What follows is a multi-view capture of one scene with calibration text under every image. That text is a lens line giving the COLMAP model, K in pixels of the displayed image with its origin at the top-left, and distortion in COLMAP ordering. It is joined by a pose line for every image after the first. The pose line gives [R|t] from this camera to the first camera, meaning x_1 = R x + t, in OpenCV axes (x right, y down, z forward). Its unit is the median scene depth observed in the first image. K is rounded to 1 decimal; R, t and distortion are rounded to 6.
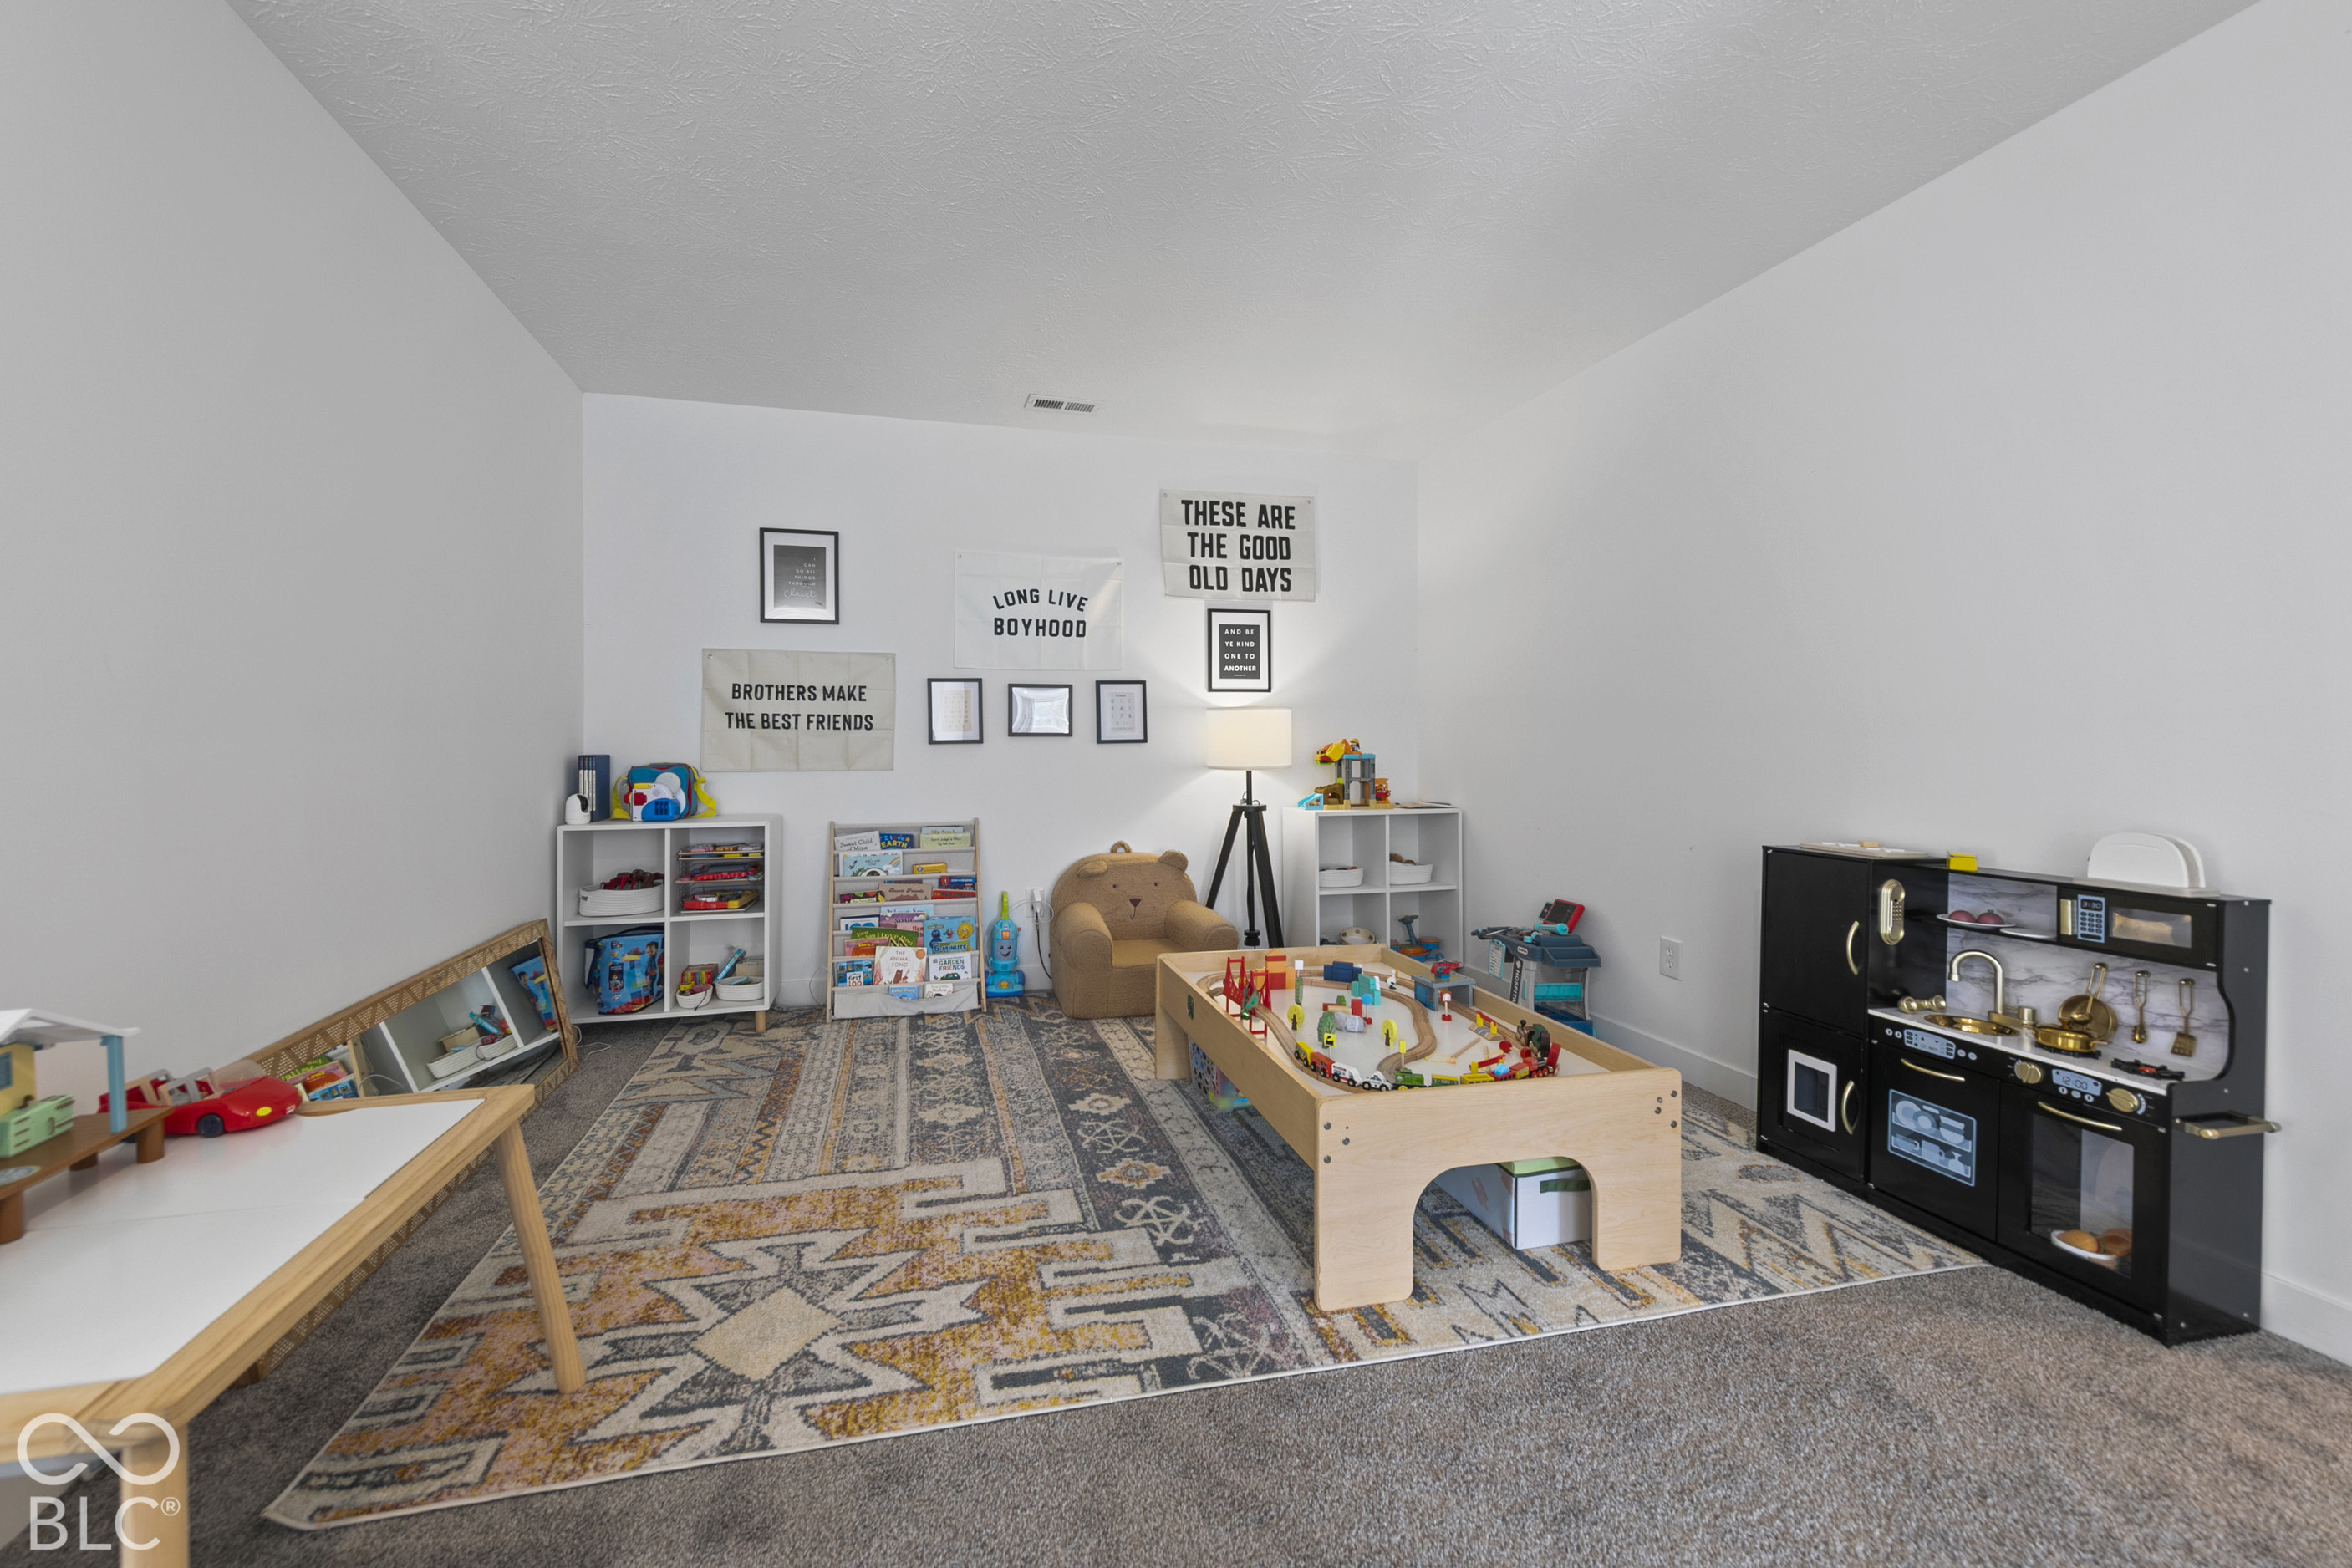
lens RADIAL K [[874.1, 0, 1090.2], [0, 874.1, 744.8], [0, 0, 1]] dist [0.003575, -0.000342]
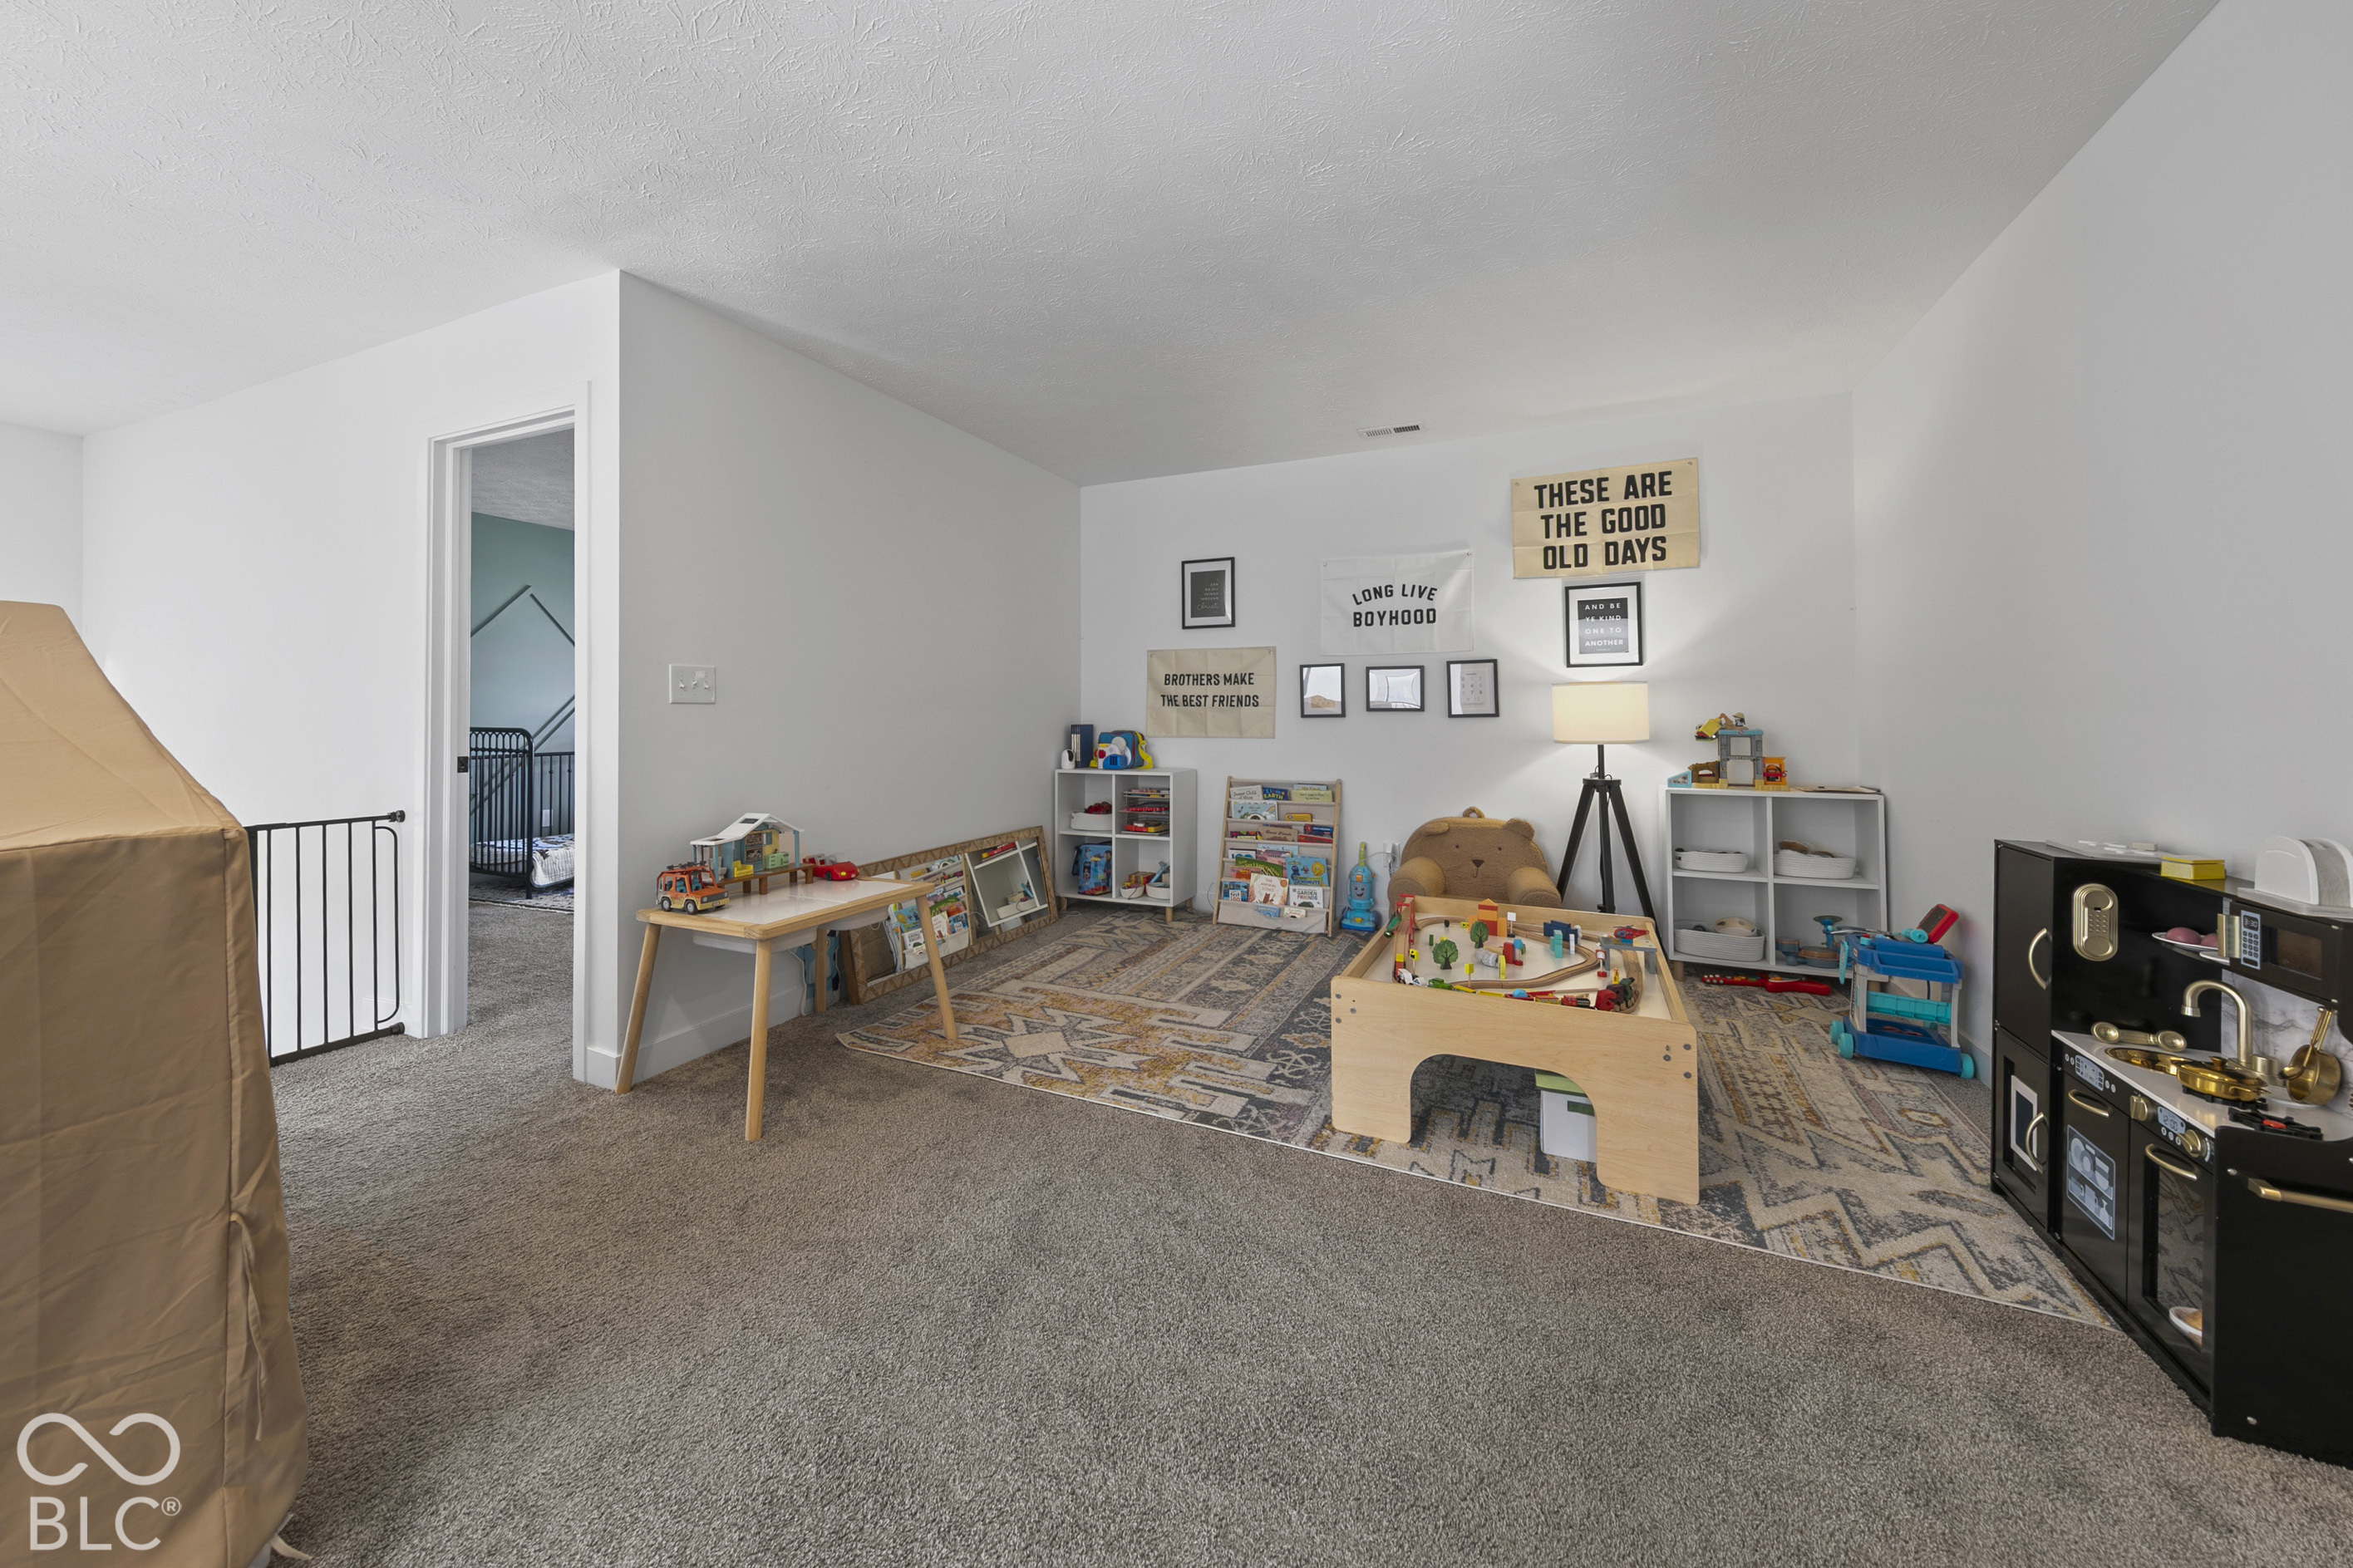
lens RADIAL K [[874.3, 0, 1121.5], [0, 874.3, 703.5], [0, 0, 1]] dist [0.003575, -0.000342]
pose [[0.786051, -0.007152, -0.618120, 0.435771], [-0.000745, 0.999921, -0.012518, -0.005886], [0.618161, 0.010300, 0.785984, -0.157048]]
